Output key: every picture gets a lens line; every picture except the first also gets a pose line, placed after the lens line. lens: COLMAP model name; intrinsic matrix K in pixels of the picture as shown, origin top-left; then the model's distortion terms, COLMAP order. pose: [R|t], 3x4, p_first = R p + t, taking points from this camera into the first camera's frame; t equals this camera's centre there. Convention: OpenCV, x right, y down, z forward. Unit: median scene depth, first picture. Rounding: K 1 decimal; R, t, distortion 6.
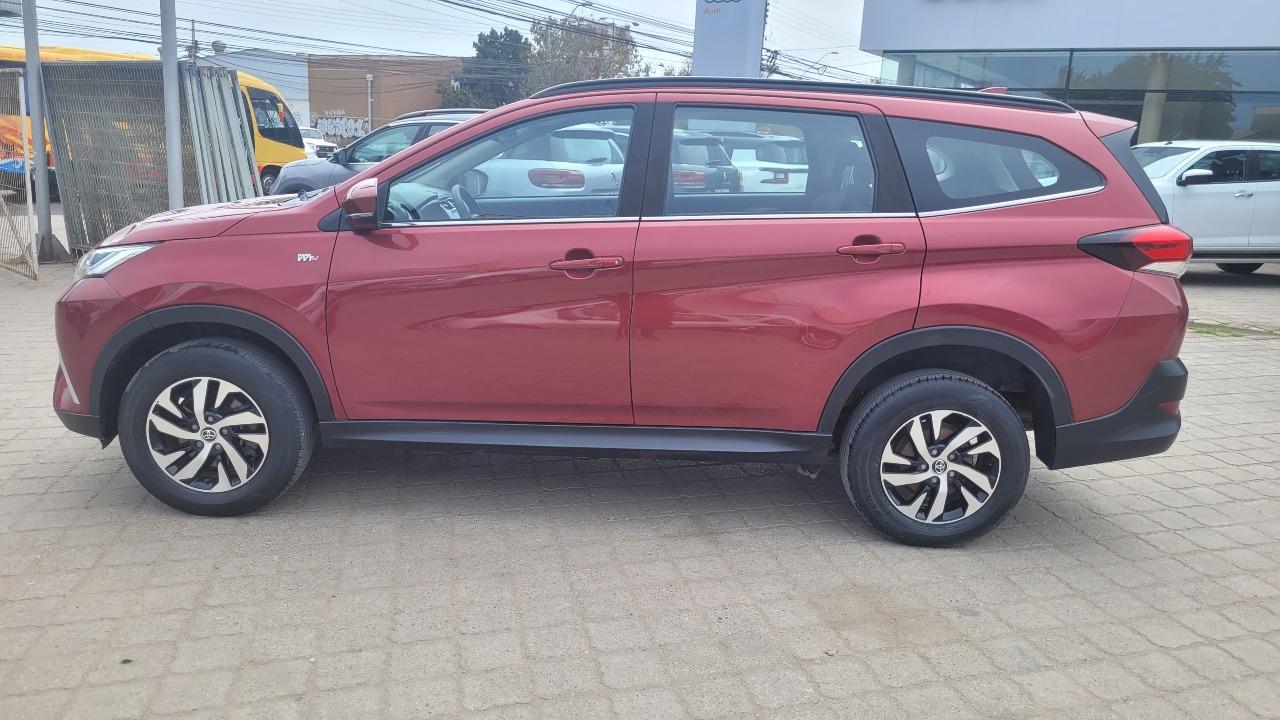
lens RADIAL K [[936.9, 0, 640.0], [0, 936.9, 360.0], [0, 0, 1]] dist [0.041890, -0.002146]
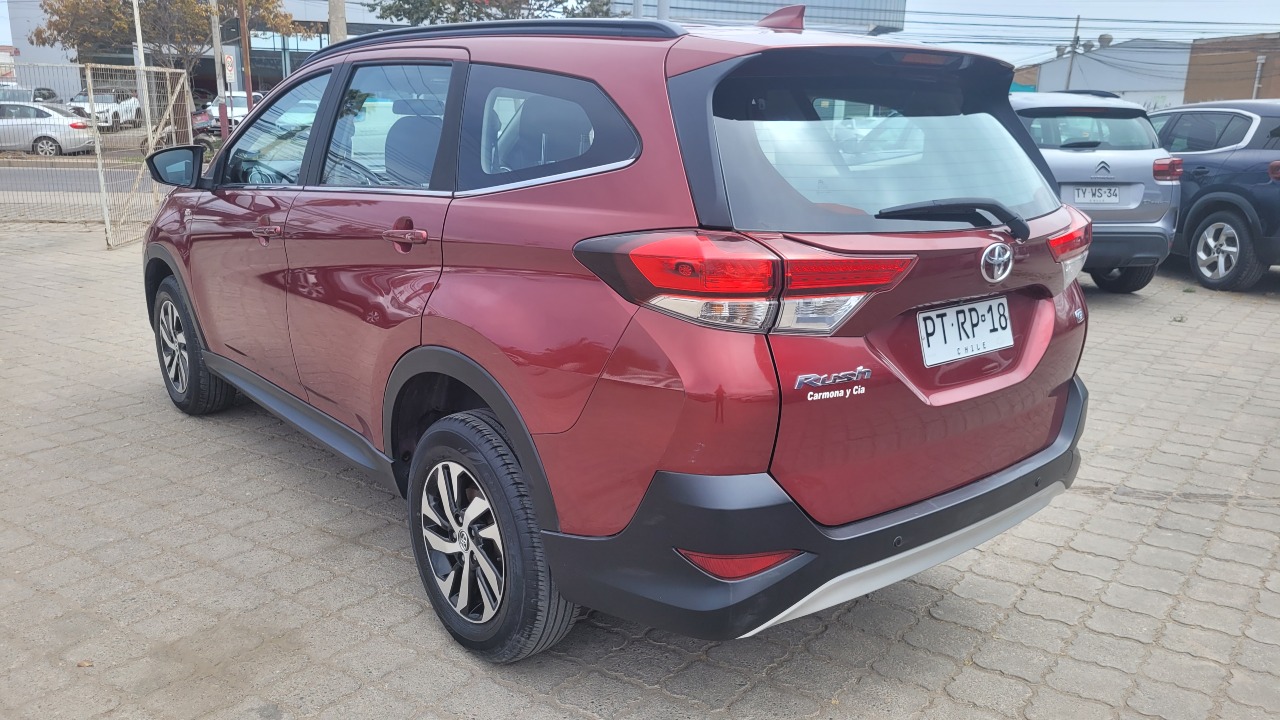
lens RADIAL K [[946.9, 0, 640.0], [0, 946.9, 360.0], [0, 0, 1]] dist [0.009391, -0.000246]
pose [[0.661219, 0.160834, -0.732750, 0.927097], [-0.158567, 0.984643, 0.073035, -0.100553], [0.733244, 0.067898, 0.676567, 0.594693]]
